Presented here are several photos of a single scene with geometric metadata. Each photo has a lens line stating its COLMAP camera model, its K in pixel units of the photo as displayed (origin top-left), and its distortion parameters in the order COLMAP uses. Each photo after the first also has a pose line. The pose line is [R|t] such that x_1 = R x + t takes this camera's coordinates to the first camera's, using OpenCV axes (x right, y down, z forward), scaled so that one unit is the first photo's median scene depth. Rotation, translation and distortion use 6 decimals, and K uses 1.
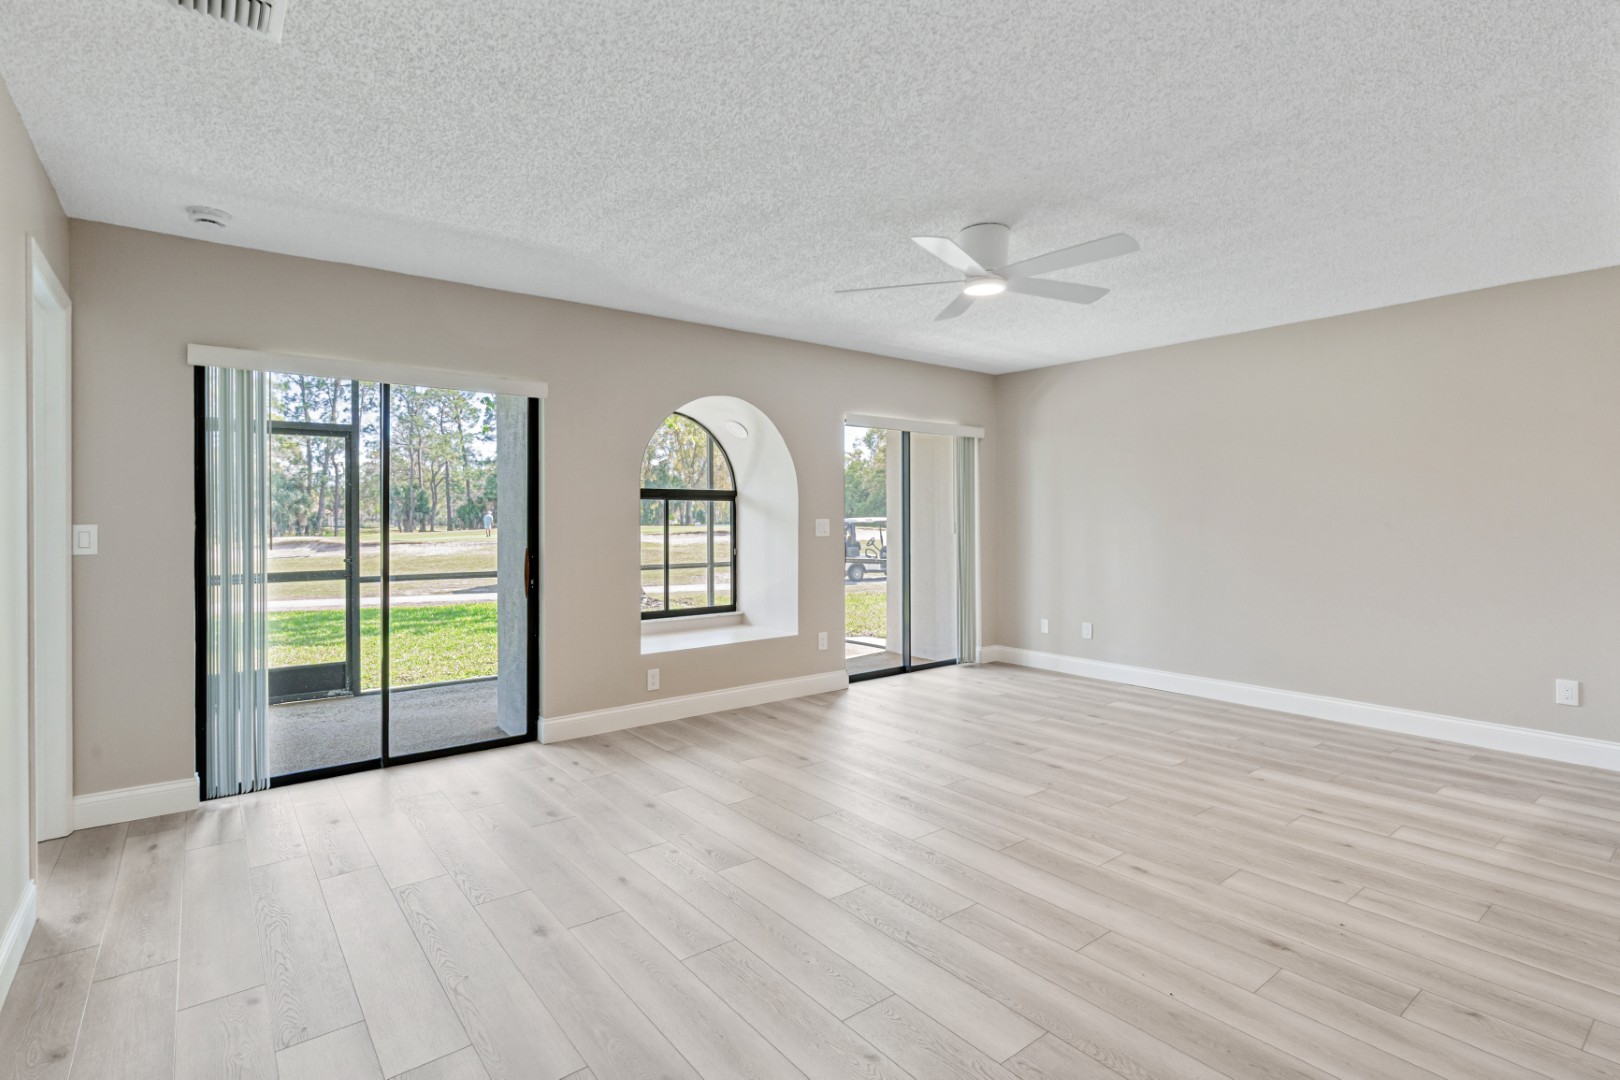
lens RADIAL K [[774.5, 0, 810.7], [0, 774.5, 527.2], [0, 0, 1]] dist [0.004944, -0.002078]
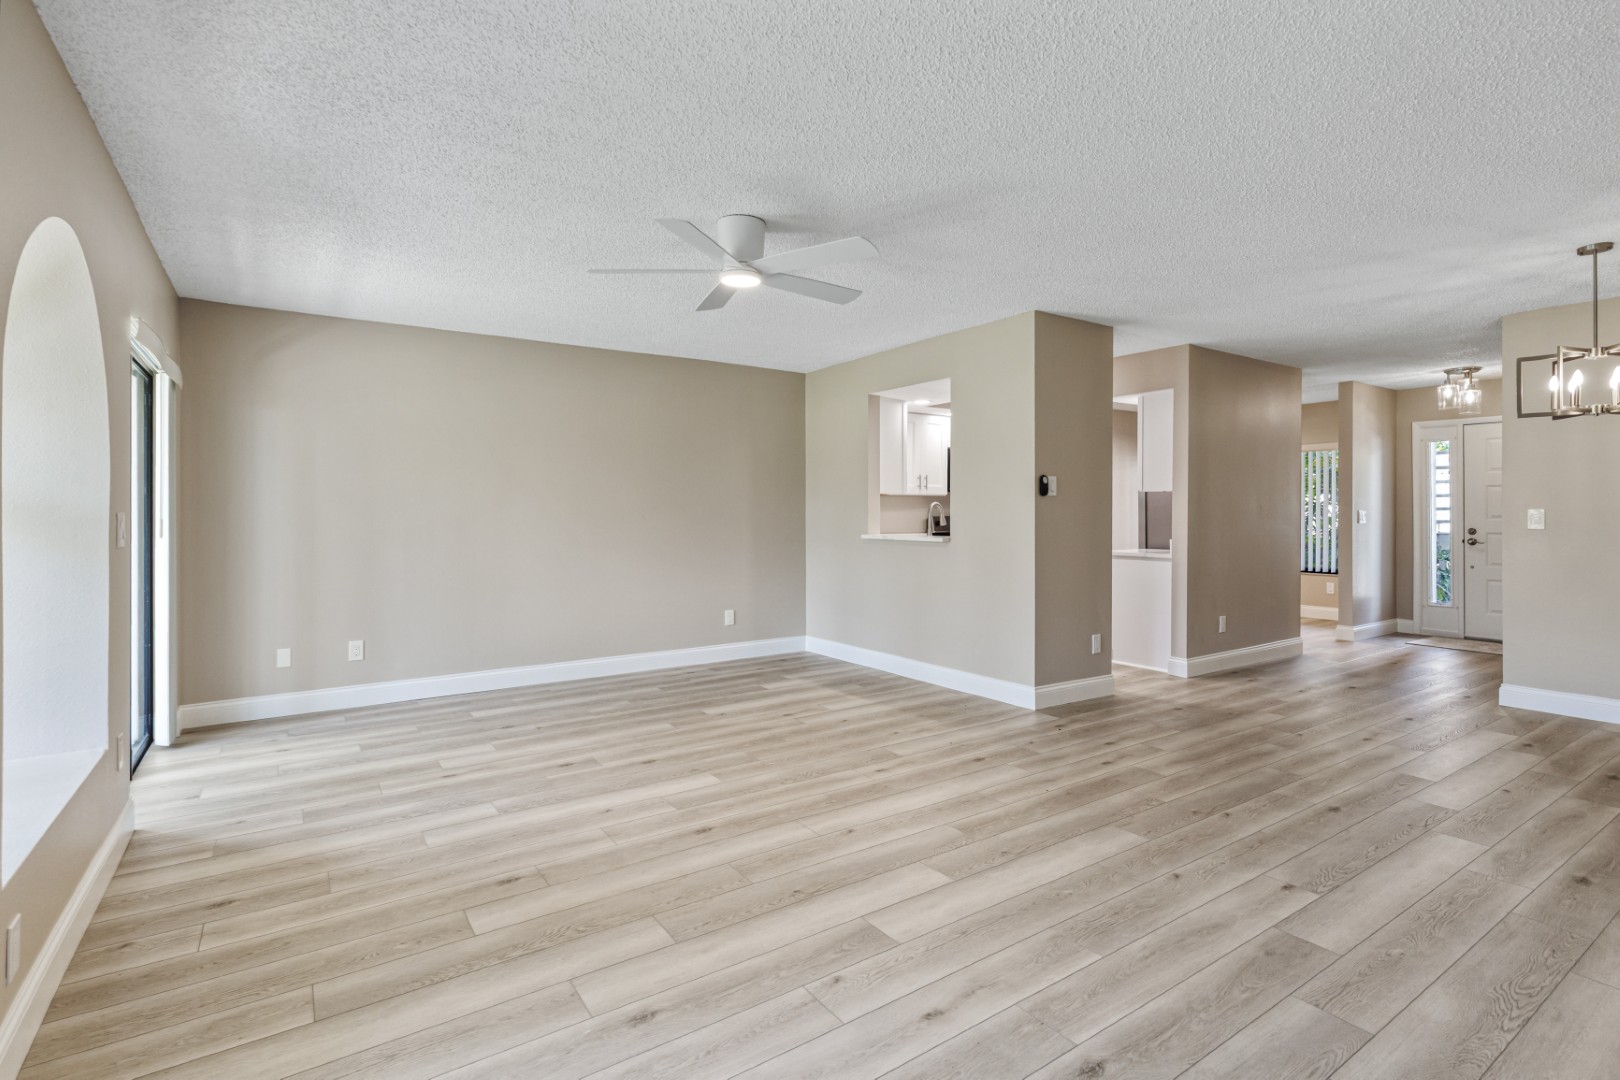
lens RADIAL K [[774.5, 0, 810.5], [0, 774.5, 524.7], [0, 0, 1]] dist [0.004944, -0.002078]
pose [[0.077248, -0.014053, 0.996913, -0.797813], [0.015474, 0.999797, 0.012895, -0.002782], [-0.996892, 0.014430, 0.077450, 0.880302]]
